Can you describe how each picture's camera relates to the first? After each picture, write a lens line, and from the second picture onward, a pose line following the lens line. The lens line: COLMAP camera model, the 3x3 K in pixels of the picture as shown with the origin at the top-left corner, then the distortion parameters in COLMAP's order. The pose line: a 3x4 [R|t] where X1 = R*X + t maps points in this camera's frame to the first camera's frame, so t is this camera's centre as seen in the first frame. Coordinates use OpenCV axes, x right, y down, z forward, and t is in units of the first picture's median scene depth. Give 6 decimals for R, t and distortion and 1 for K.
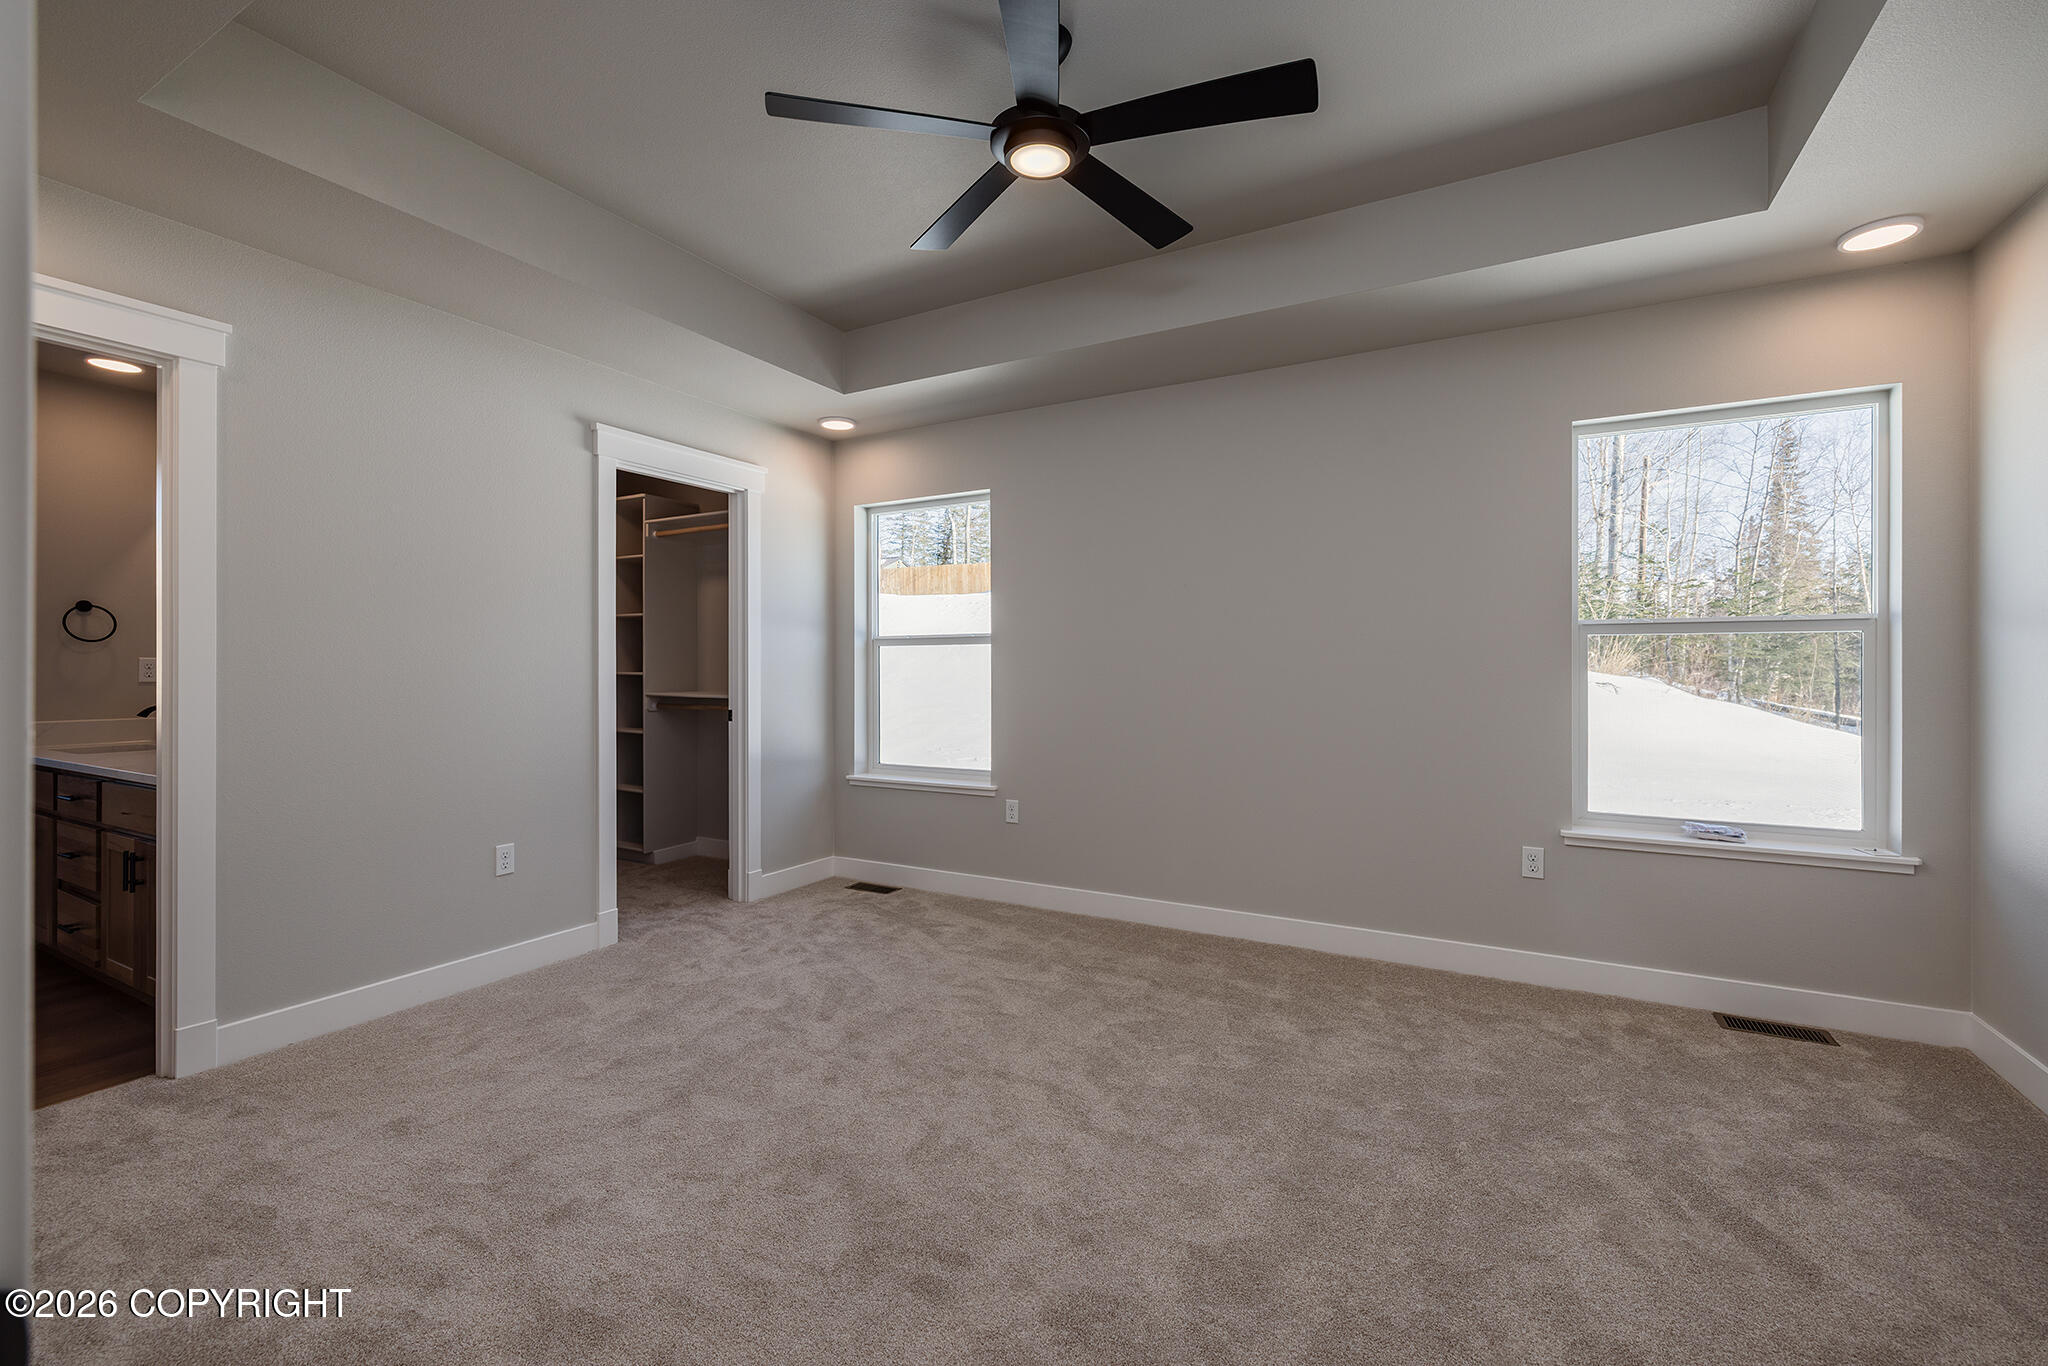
lens RADIAL K [[859.4, 0, 1028.4], [0, 859.4, 651.1], [0, 0, 1]] dist [-0.000005, -0.000094]
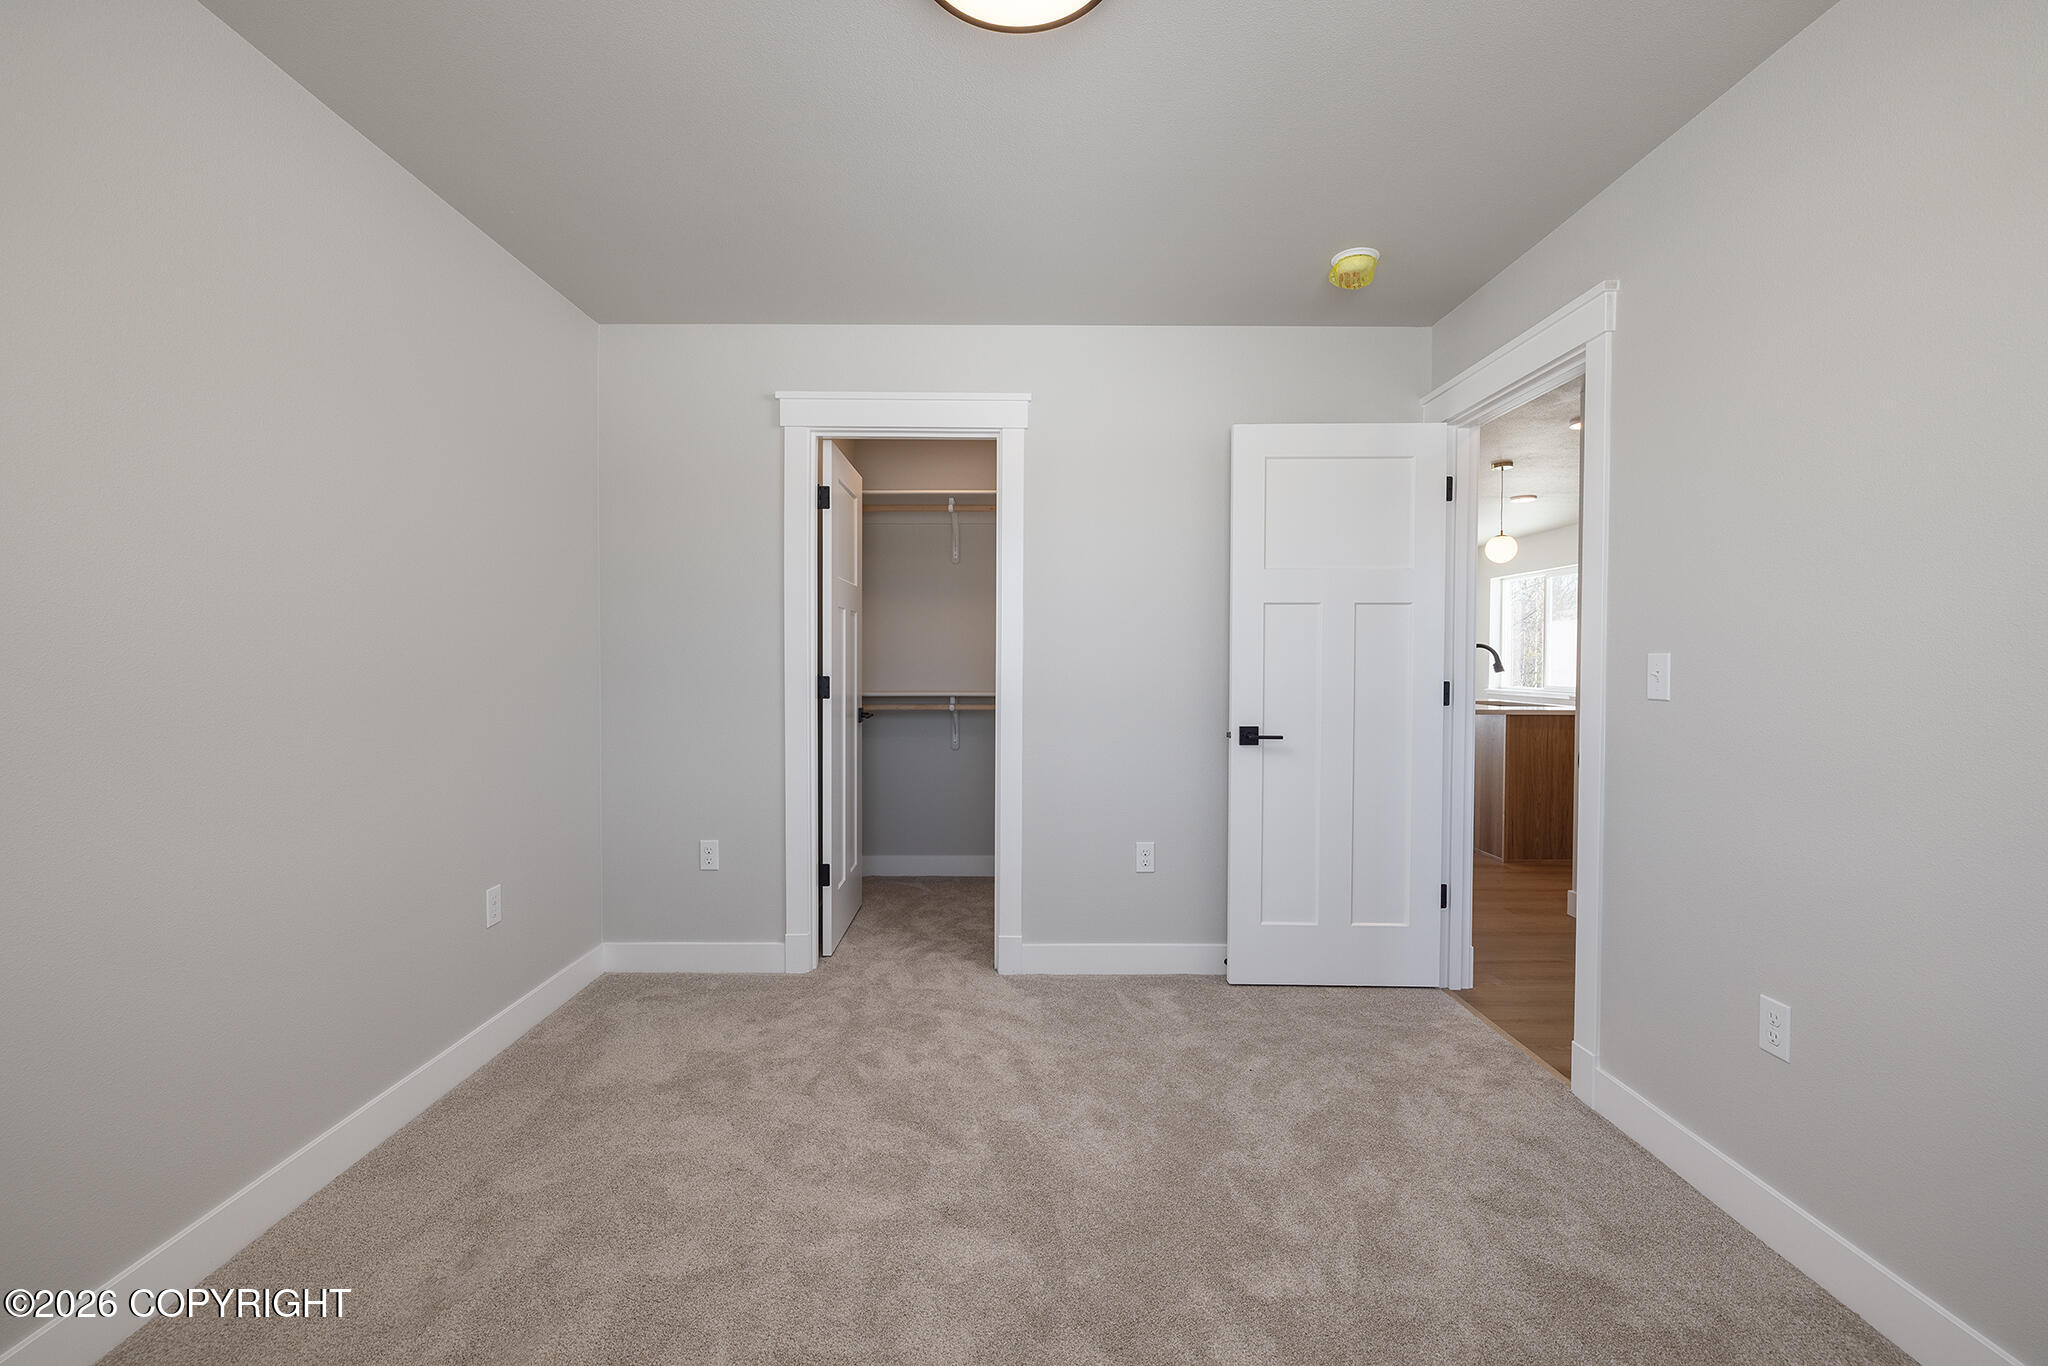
lens RADIAL K [[889.2, 0, 1024.0], [0, 889.2, 683.0], [0, 0, 1]] dist [-0.001791, -0.000370]
pose [[0.497170, 0.017948, -0.867467, 0.392031], [0.014786, 0.999466, 0.029154, 0.016257], [0.867527, -0.027321, 0.496639, 0.692061]]
